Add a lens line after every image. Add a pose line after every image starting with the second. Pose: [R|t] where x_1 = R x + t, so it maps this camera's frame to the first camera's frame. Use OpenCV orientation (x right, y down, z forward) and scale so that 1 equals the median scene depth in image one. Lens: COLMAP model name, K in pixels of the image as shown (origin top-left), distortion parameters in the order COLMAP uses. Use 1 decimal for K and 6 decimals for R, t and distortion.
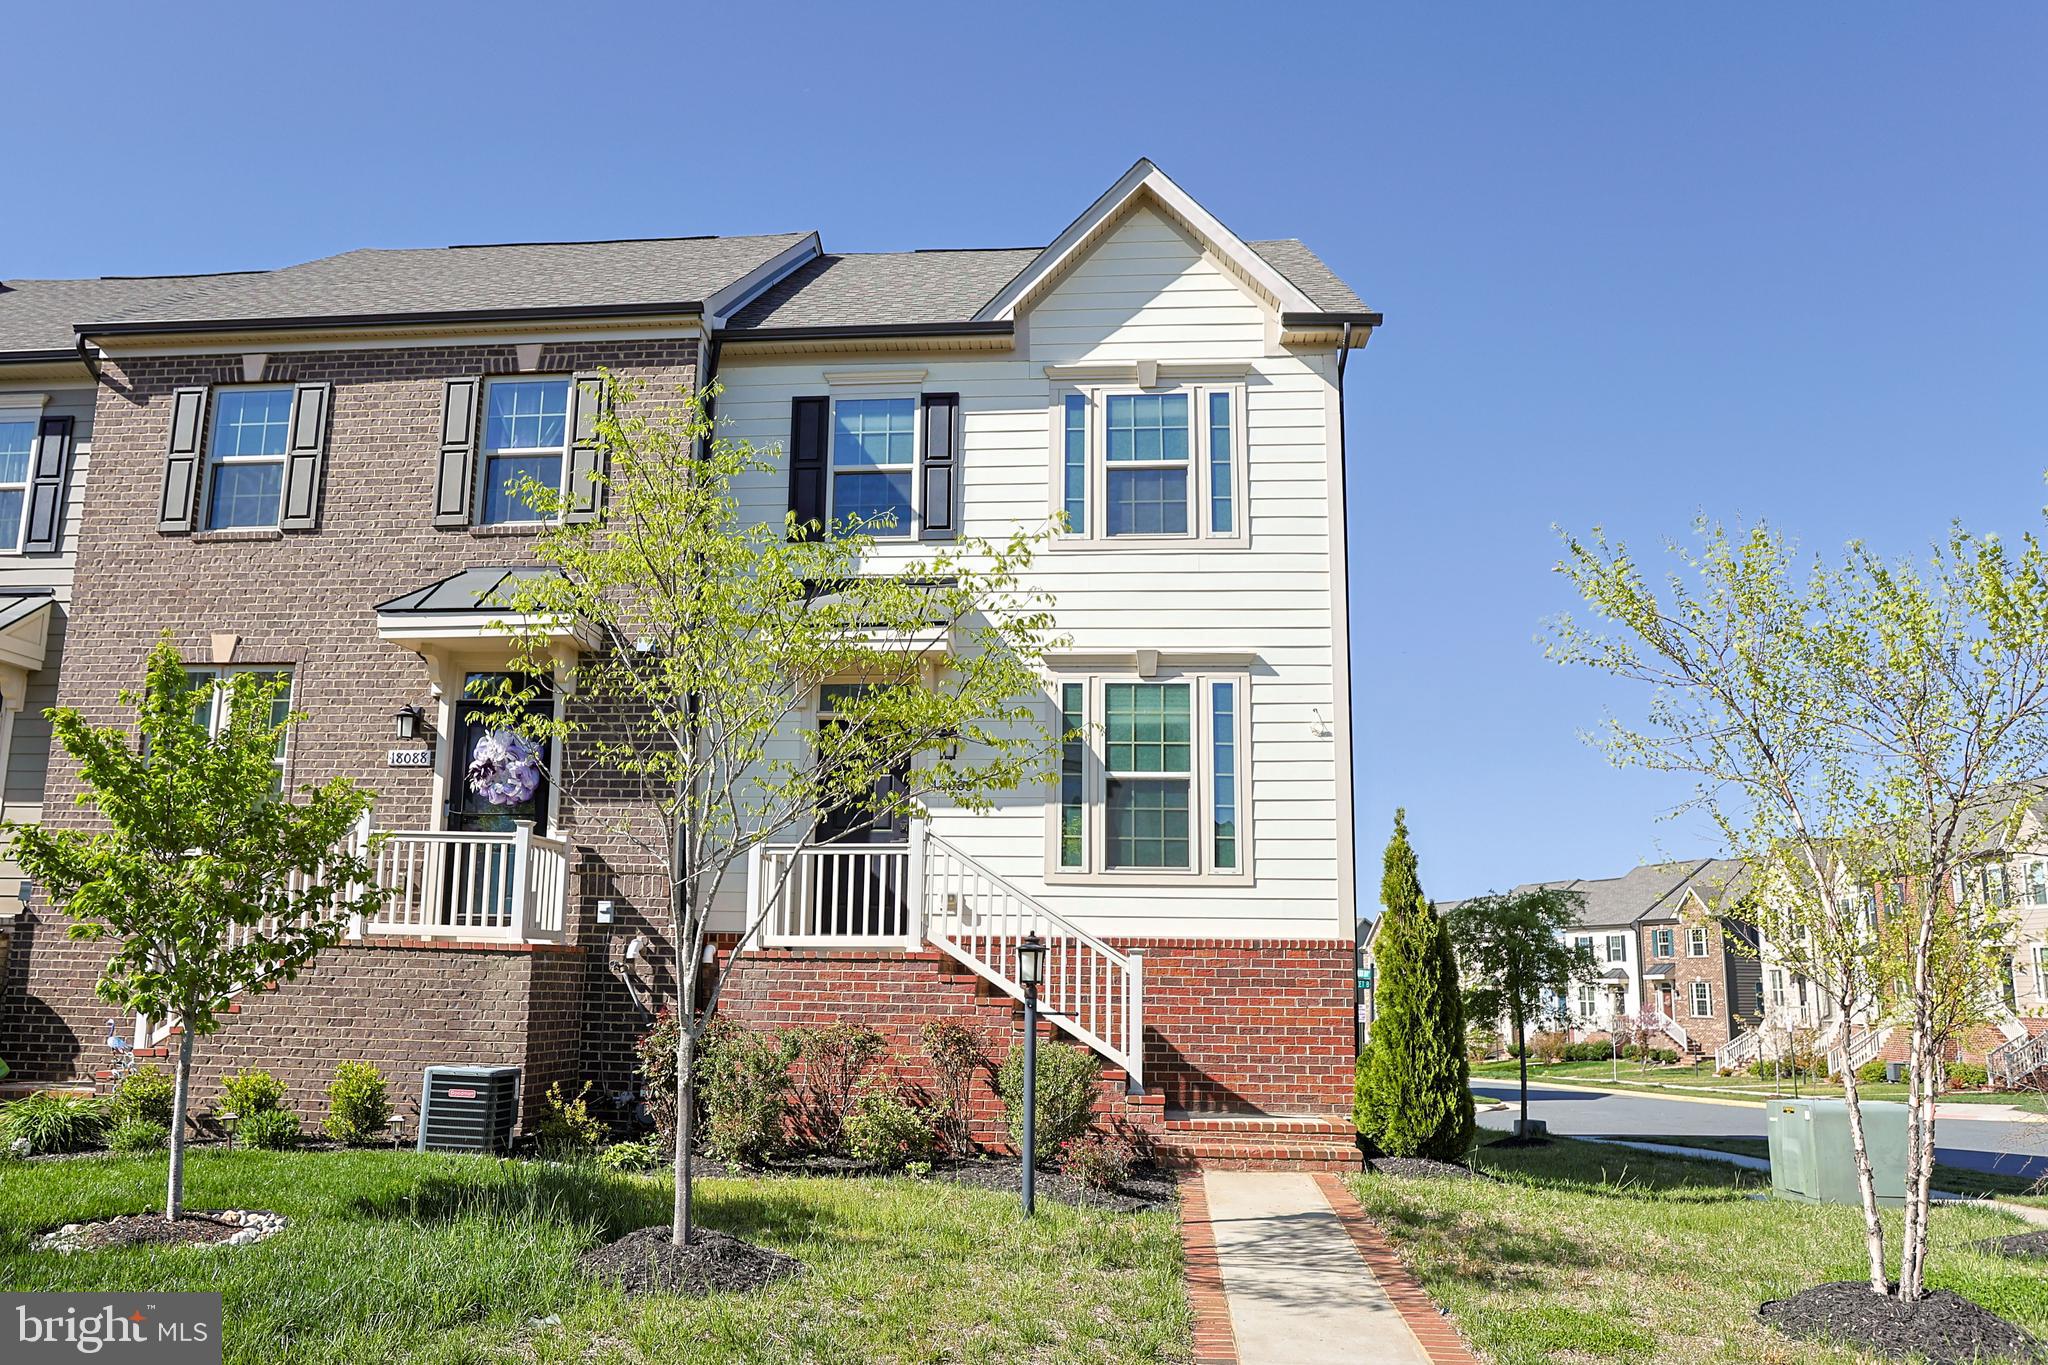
lens RADIAL K [[1572.8, 0, 1024.0], [0, 1572.8, 682.5], [0, 0, 1]] dist [-0.021464, 0.014118]
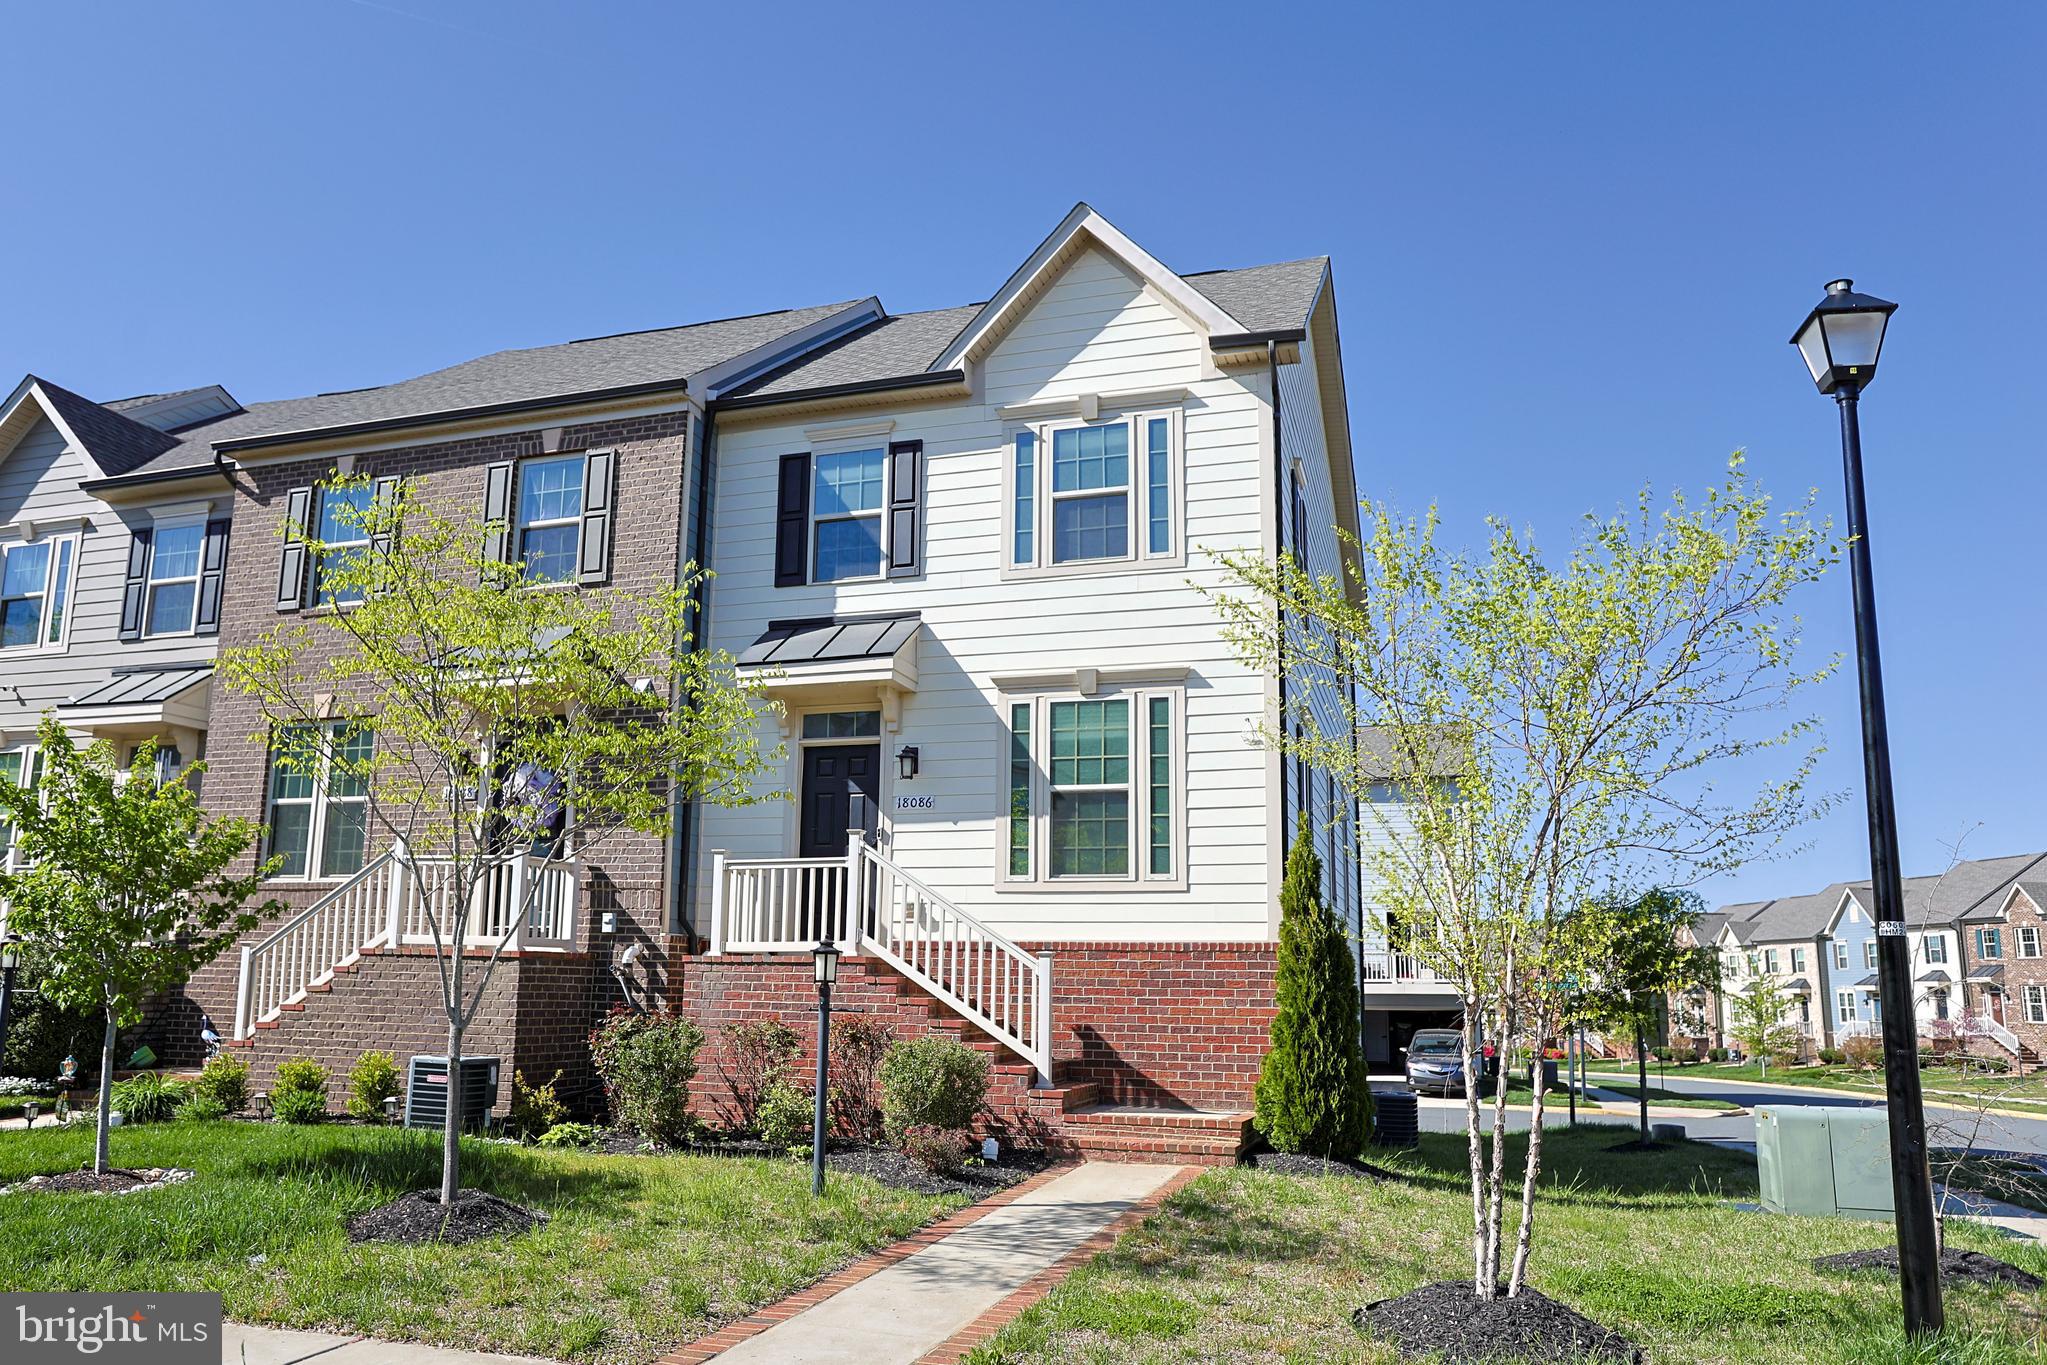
lens RADIAL K [[1559.1, 0, 1023.5], [0, 1559.1, 682.5], [0, 0, 1]] dist [-0.002976, -0.006869]
pose [[0.971744, -0.046531, -0.231405, 0.278287], [0.045293, 0.998917, -0.010662, -0.002461], [0.231651, -0.000120, 0.972799, -0.030206]]
